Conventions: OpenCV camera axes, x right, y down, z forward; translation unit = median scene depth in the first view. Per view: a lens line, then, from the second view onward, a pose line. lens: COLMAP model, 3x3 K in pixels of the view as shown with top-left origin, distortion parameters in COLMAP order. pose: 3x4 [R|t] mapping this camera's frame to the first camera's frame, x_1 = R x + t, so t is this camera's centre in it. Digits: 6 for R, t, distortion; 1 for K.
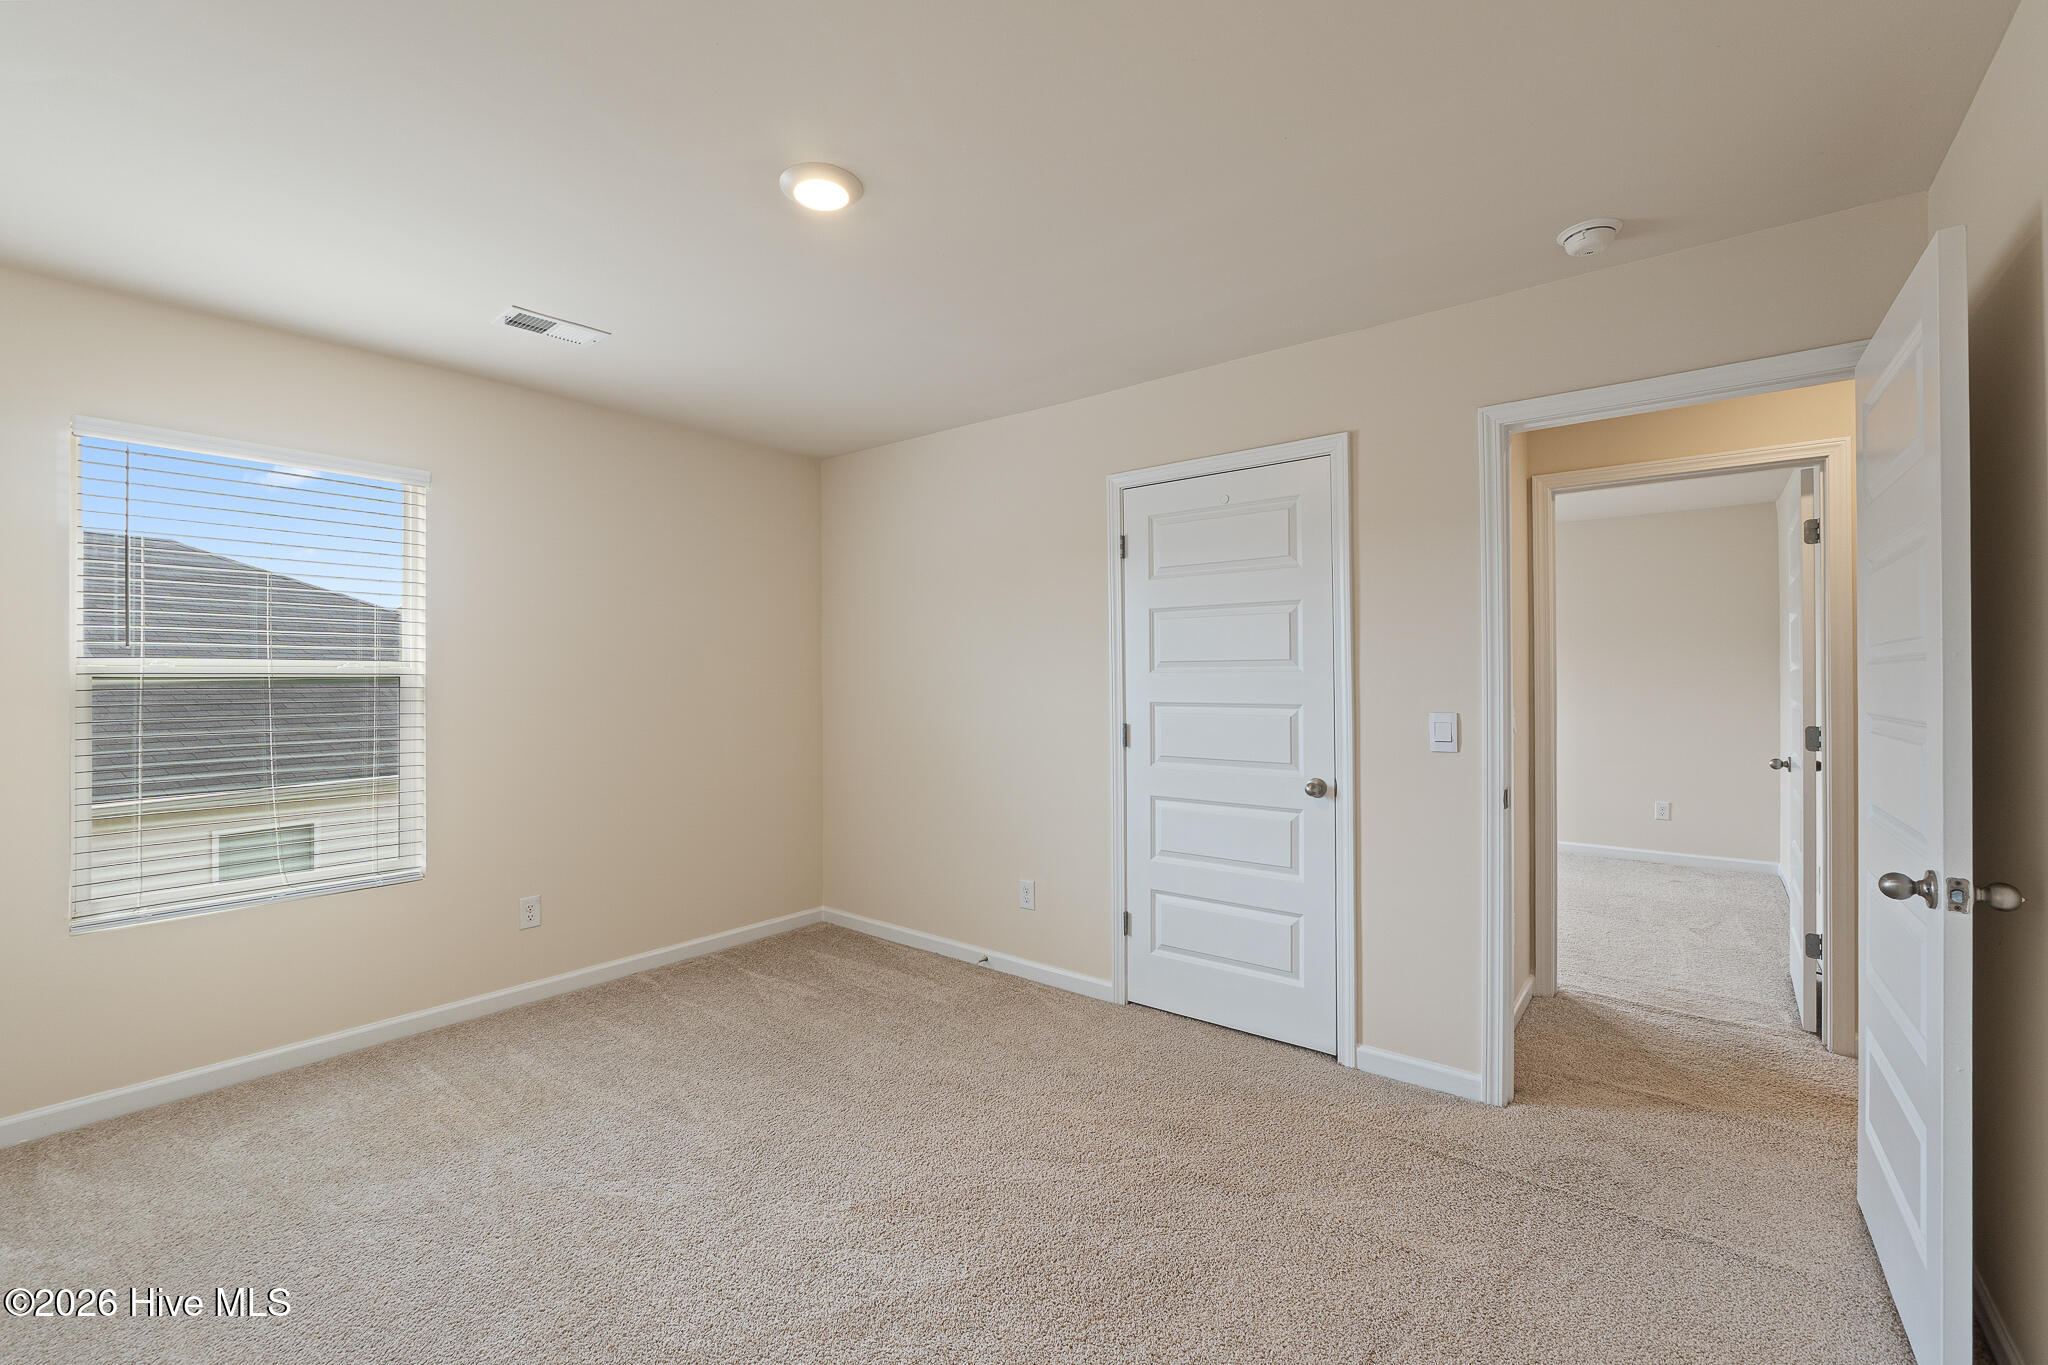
lens RADIAL K [[864.2, 0, 1005.8], [0, 864.2, 684.3], [0, 0, 1]] dist [-0.002296, -0.000234]
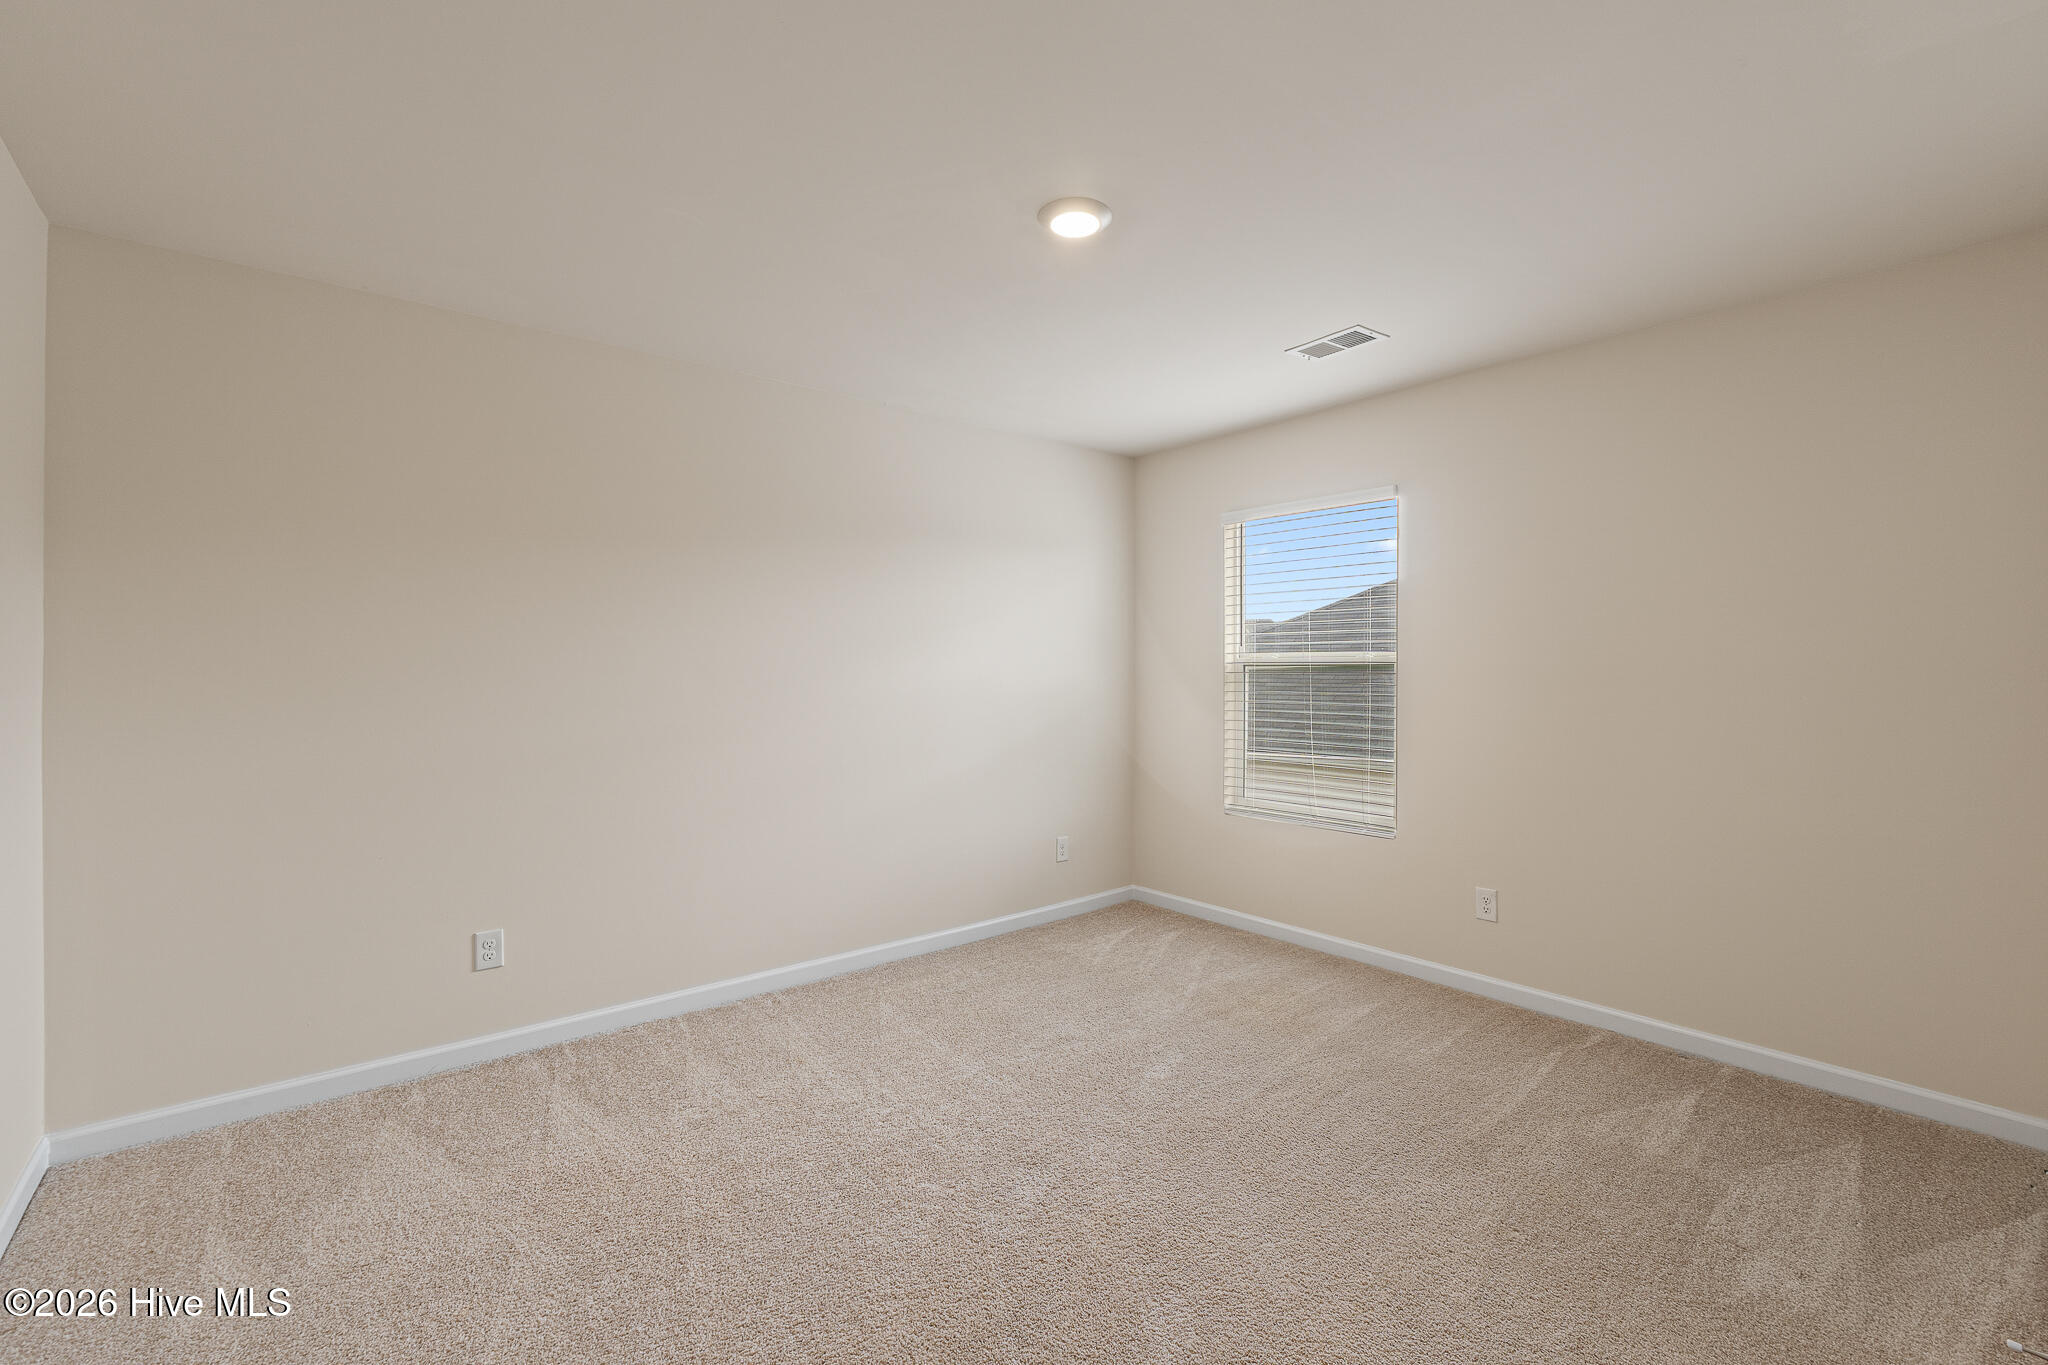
lens RADIAL K [[864.2, 0, 1005.8], [0, 864.2, 684.3], [0, 0, 1]] dist [-0.002296, -0.000234]
pose [[-0.203102, 0.017631, -0.978999, 0.571414], [-0.006828, 0.999788, 0.019422, -0.000470], [0.979134, 0.010629, -0.202939, 0.738797]]
